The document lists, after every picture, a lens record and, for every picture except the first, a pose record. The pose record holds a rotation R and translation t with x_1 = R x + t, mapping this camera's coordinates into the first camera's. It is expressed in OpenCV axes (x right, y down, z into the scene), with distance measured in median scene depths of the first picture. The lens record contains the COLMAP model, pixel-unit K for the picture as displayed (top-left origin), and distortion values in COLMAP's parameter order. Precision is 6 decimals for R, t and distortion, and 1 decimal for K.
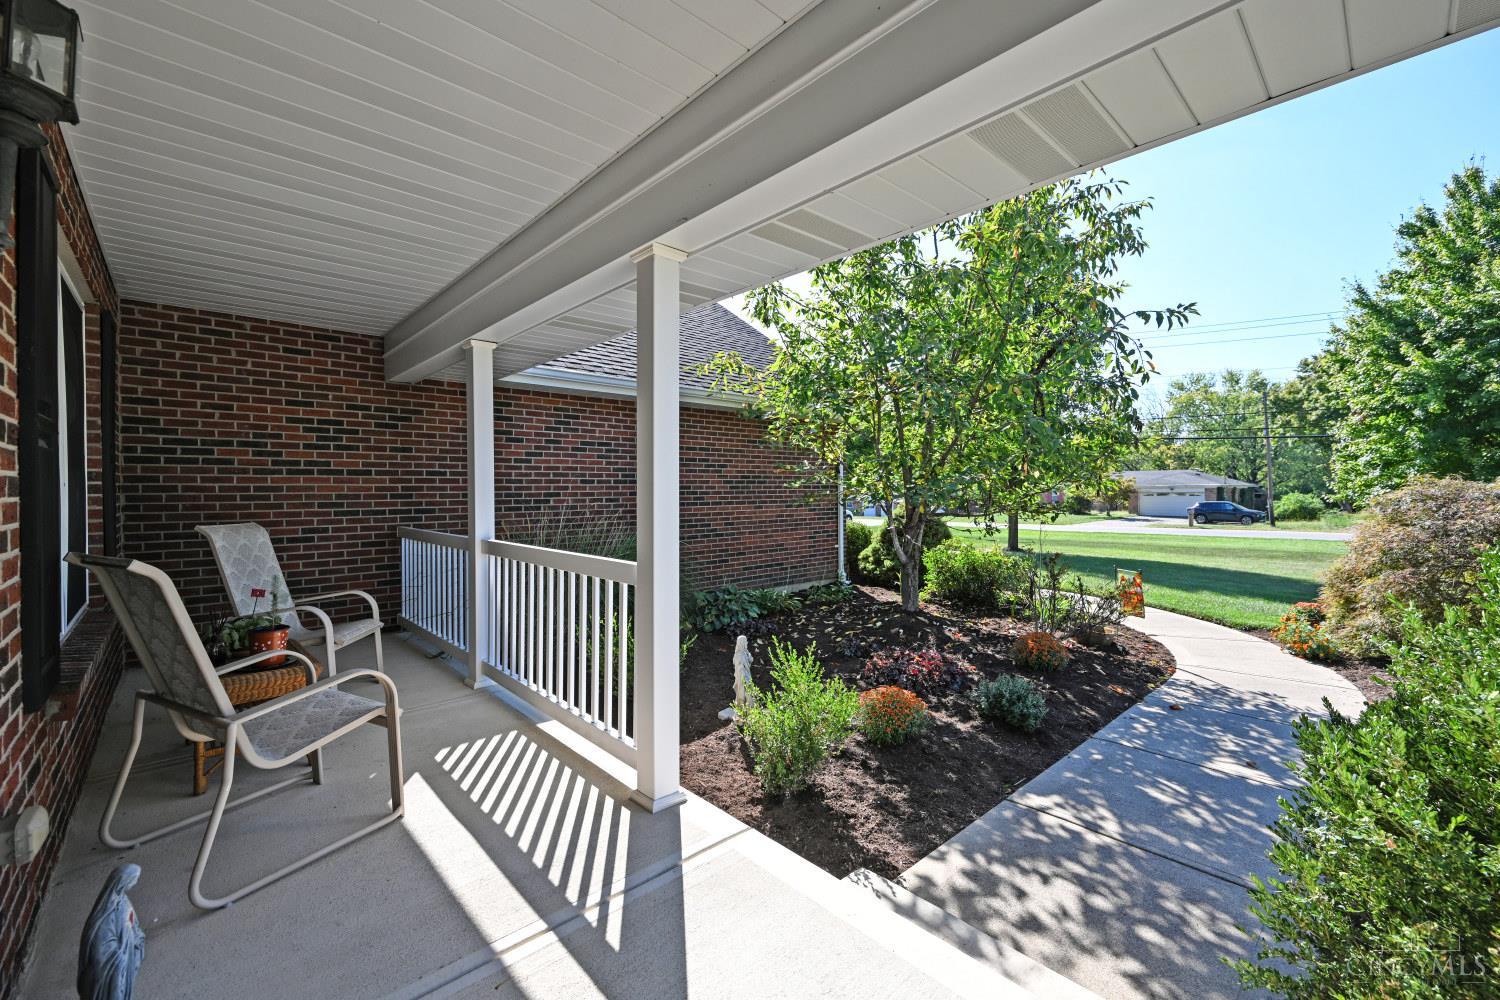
lens RADIAL K [[594.2, 0, 756.7], [0, 594.2, 492.9], [0, 0, 1]] dist [0.002742, -0.000278]
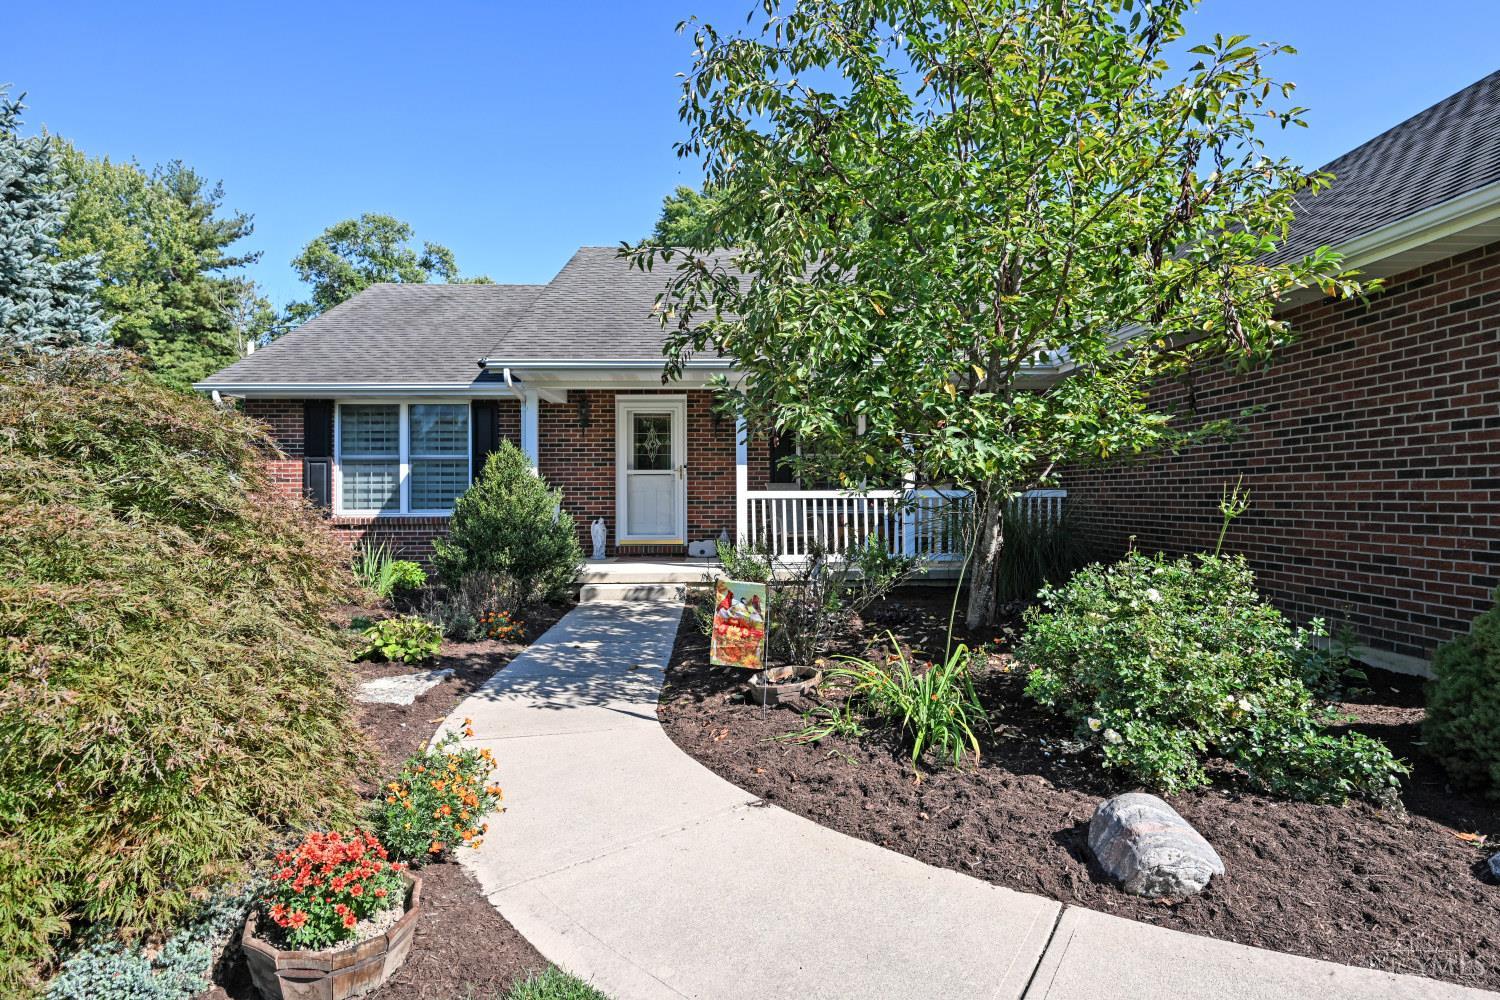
lens RADIAL K [[820.9, 0, 751.0], [0, 820.9, 496.4], [0, 0, 1]] dist [0.008389, 0.002321]
pose [[-0.638258, 0.006455, -0.769795, 3.065971], [0.001517, 0.999973, 0.007127, 0.127012], [0.769821, 0.003381, -0.638251, 3.805901]]
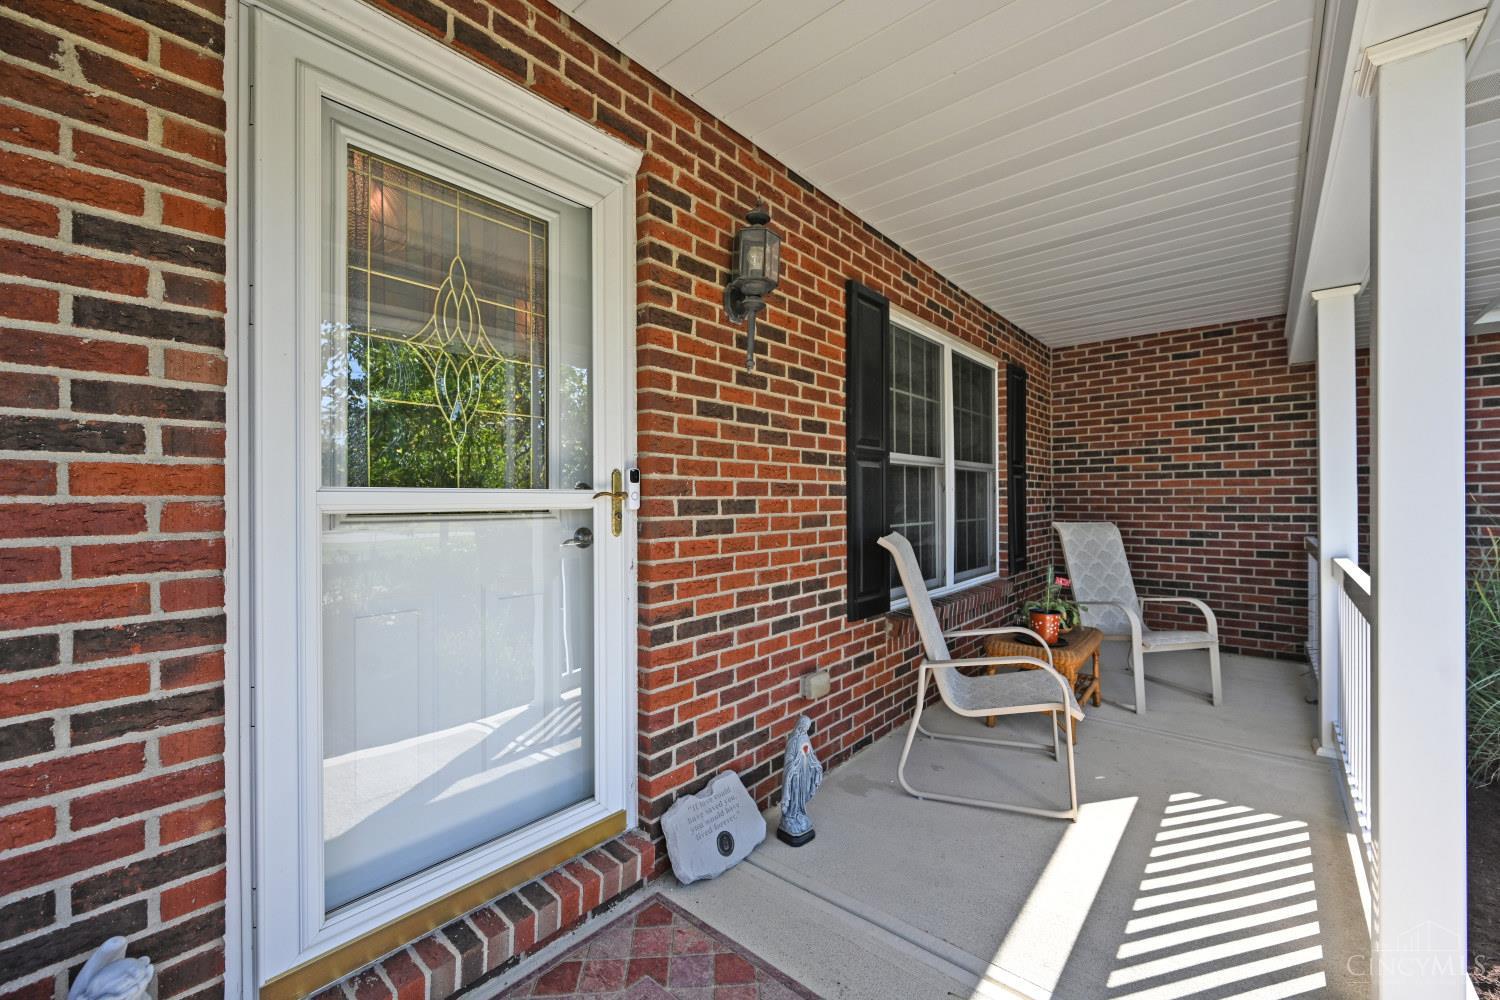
lens RADIAL K [[594.2, 0, 754.6], [0, 594.2, 499.7], [0, 0, 1]] dist [0.002742, -0.000278]
pose [[0.145196, 0.003504, -0.989397, 0.120349], [0.000220, 0.999994, 0.003574, 0.002500], [0.989403, -0.000737, 0.145194, 0.132698]]
